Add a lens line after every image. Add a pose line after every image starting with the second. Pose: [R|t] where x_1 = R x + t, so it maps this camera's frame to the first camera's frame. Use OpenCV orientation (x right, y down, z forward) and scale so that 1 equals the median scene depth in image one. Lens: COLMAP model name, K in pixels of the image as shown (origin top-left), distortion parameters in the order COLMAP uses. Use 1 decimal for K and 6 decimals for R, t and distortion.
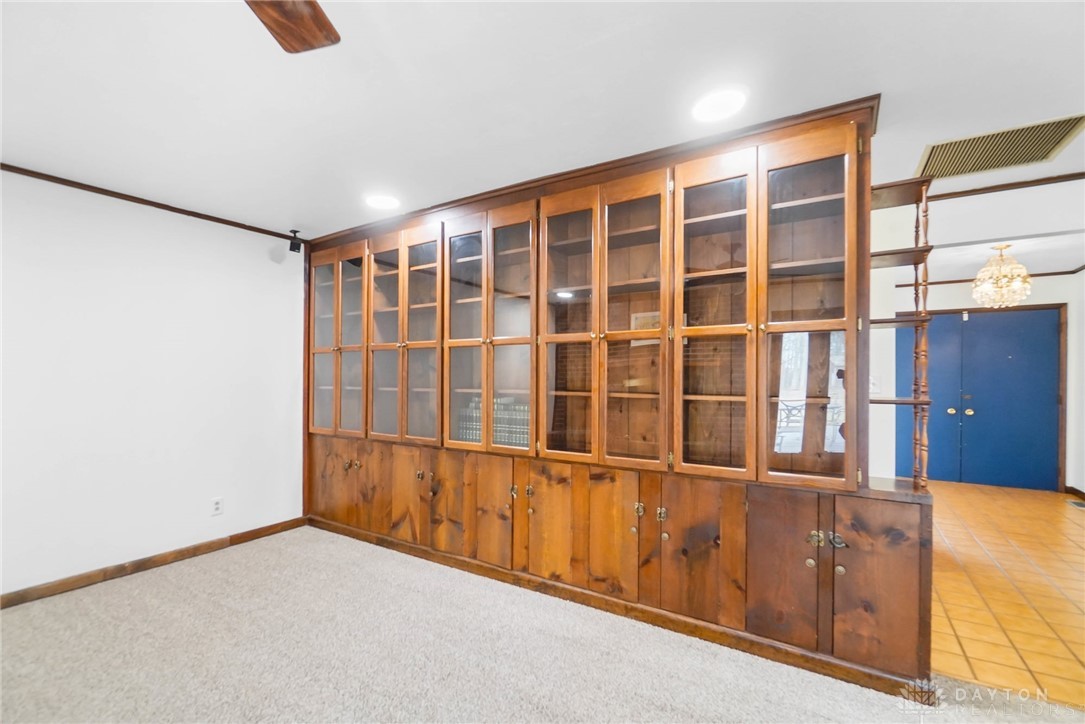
lens RADIAL K [[480.9, 0, 538.4], [0, 480.9, 371.8], [0, 0, 1]] dist [-0.000722, -0.001290]
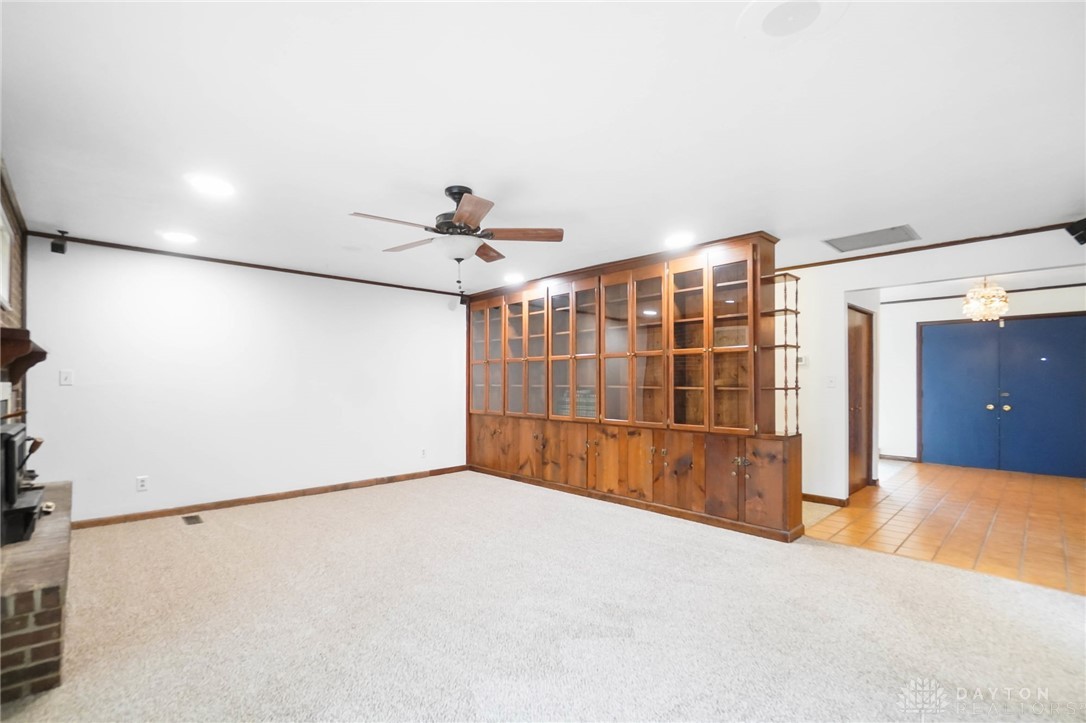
lens RADIAL K [[481.3, 0, 540.9], [0, 481.3, 369.4], [0, 0, 1]] dist [-0.000722, -0.001290]
pose [[0.971944, -0.009693, -0.235014, 0.198606], [0.006186, 0.999858, -0.015656, 0.007568], [0.235133, 0.013763, 0.971866, -0.743827]]
